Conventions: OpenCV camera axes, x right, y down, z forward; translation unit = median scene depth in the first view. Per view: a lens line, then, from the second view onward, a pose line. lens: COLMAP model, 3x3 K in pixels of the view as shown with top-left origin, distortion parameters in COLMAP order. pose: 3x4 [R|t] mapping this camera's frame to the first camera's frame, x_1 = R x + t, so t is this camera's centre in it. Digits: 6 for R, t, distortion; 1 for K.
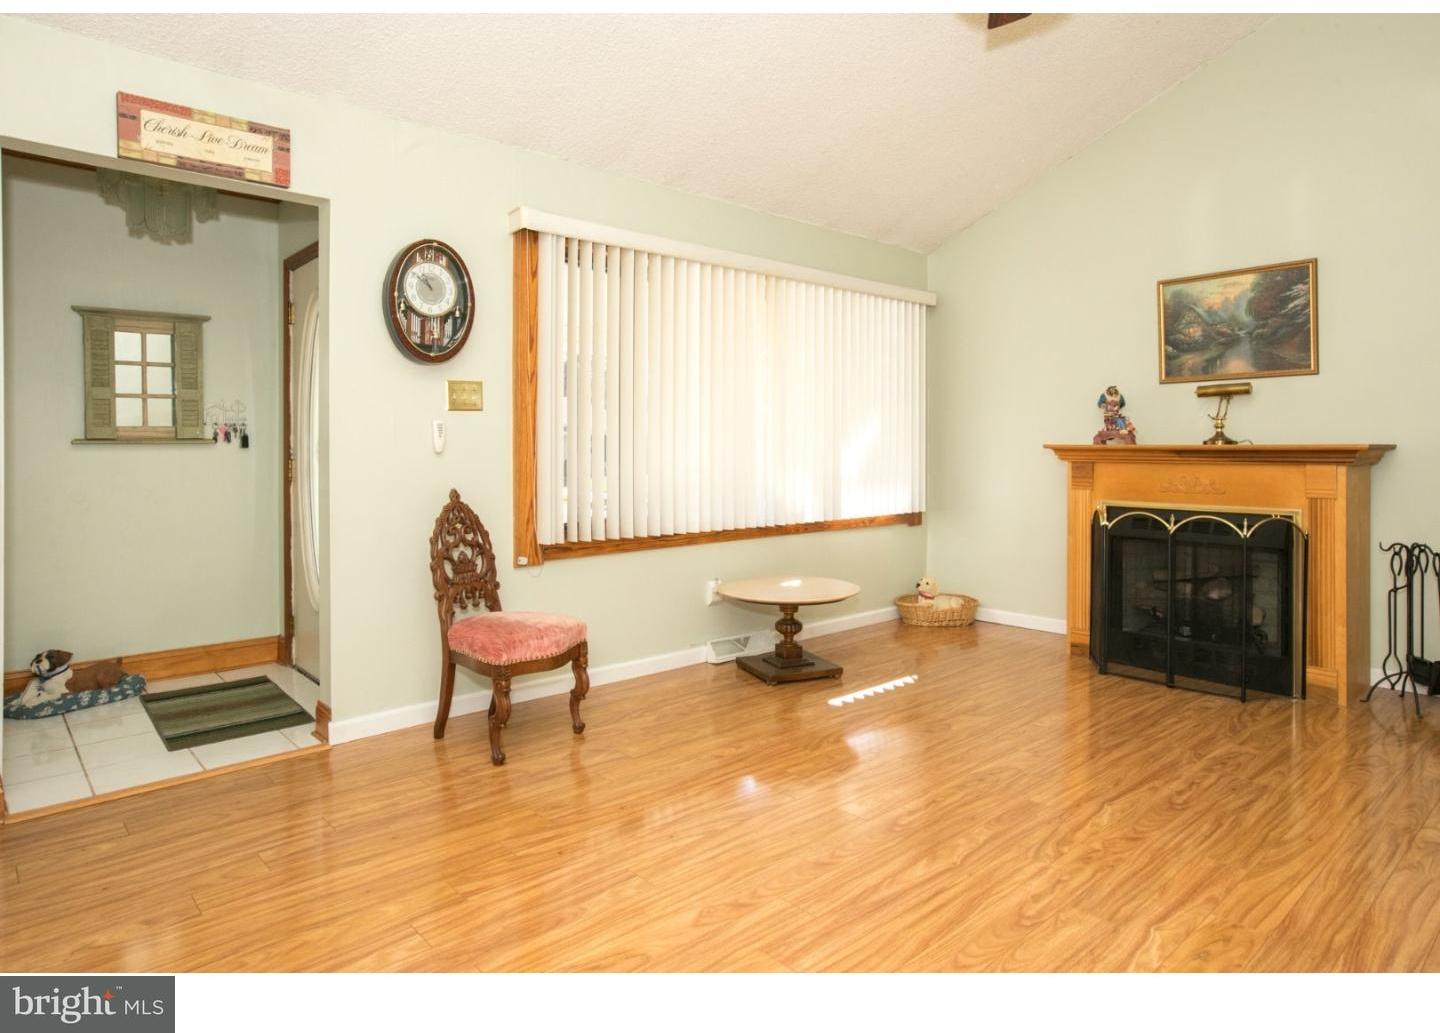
lens RADIAL K [[854.4, 0, 721.1], [0, 854.4, 463.1], [0, 0, 1]] dist [0.002255, 0.001589]
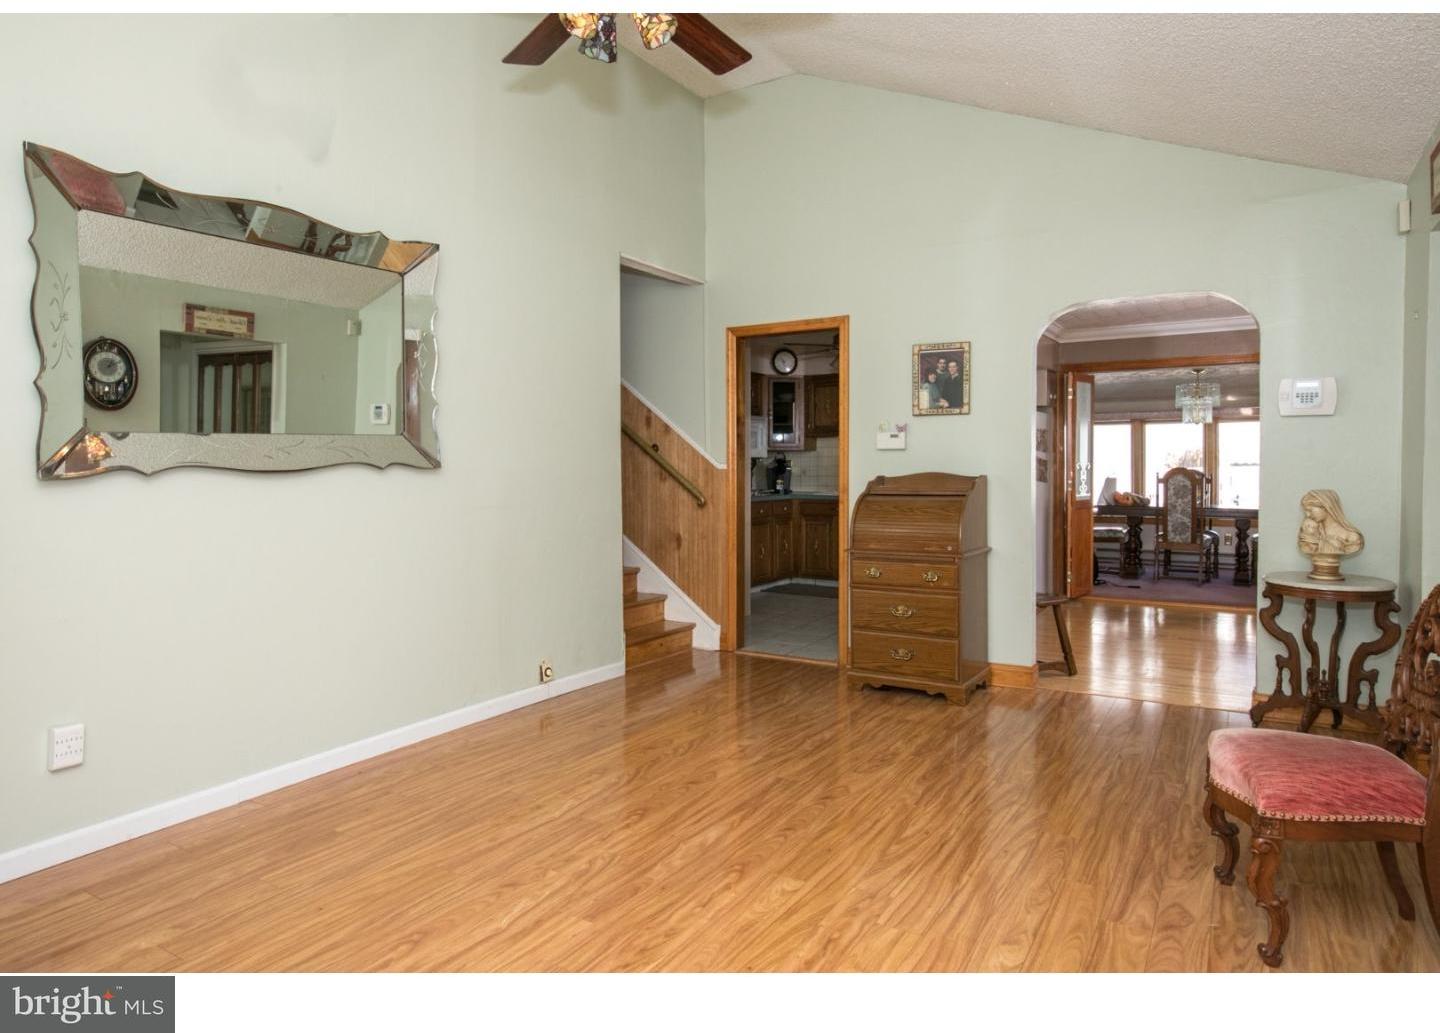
lens RADIAL K [[854.4, 0, 721.1], [0, 854.4, 463.1], [0, 0, 1]] dist [0.002255, 0.001589]
pose [[-0.959752, -0.000544, -0.280847, 0.333354], [-0.004234, 0.999913, 0.012532, -0.042234], [0.280816, 0.013216, -0.959671, 1.280715]]
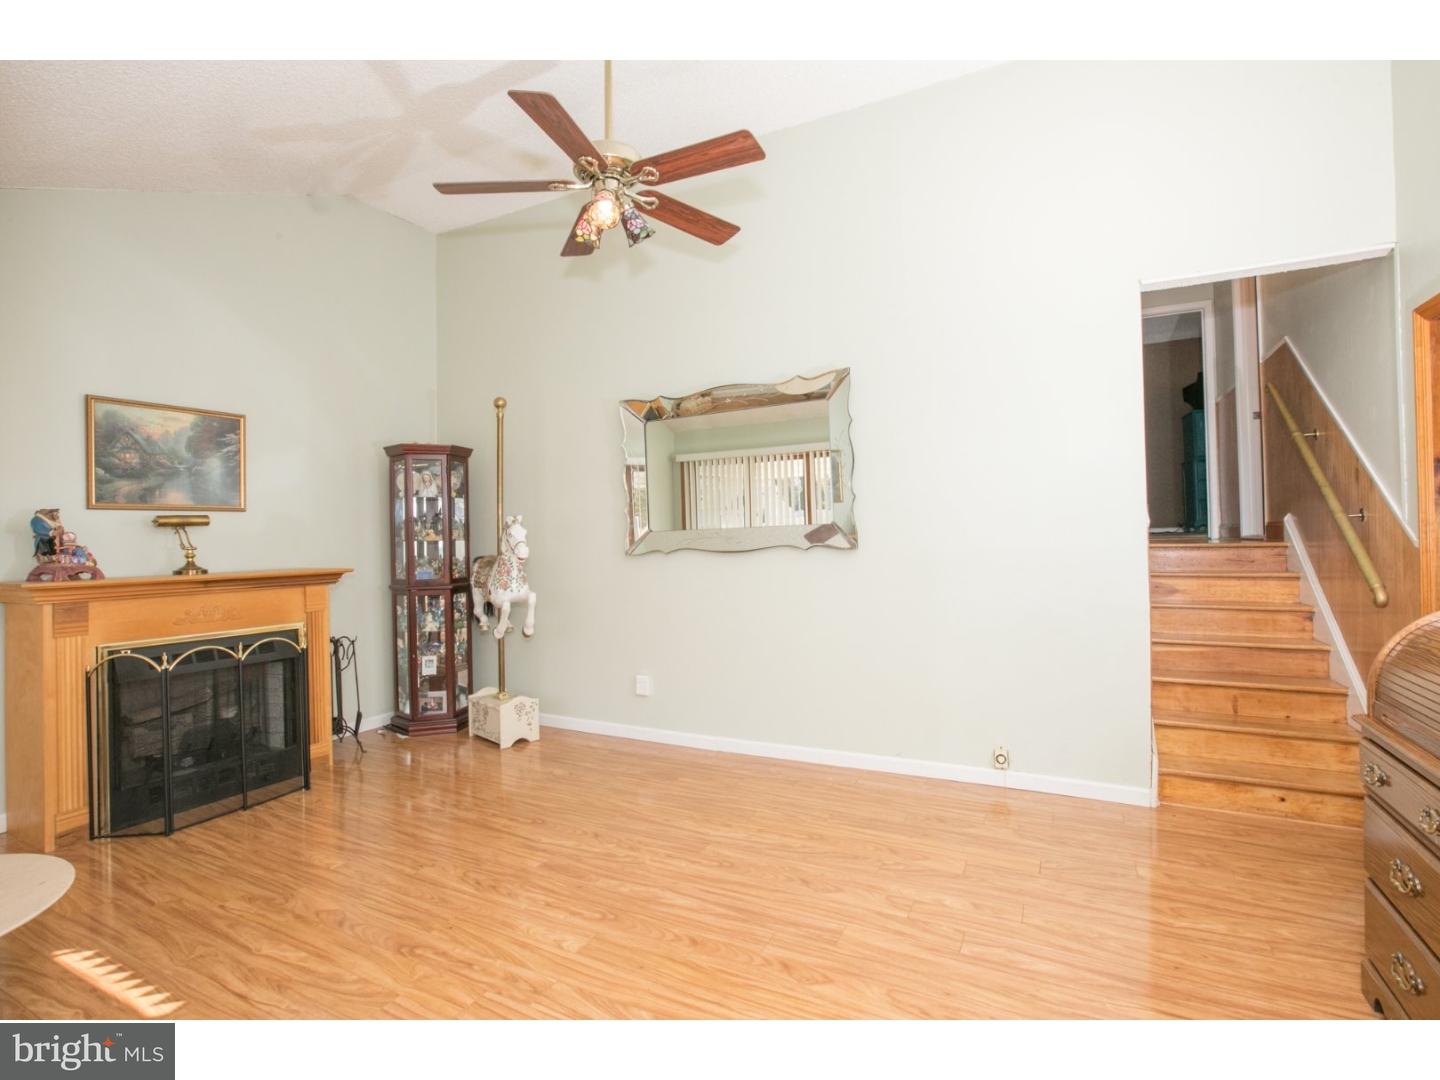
lens RADIAL K [[697.7, 0, 721.0], [0, 697.7, 529.4], [0, 0, 1]] dist [-0.021140, 0.000941]
pose [[-0.348420, 0.023743, 0.937038, -0.466938], [0.040844, 0.999114, -0.010129, -0.044702], [-0.936448, 0.034744, -0.349081, 0.760503]]
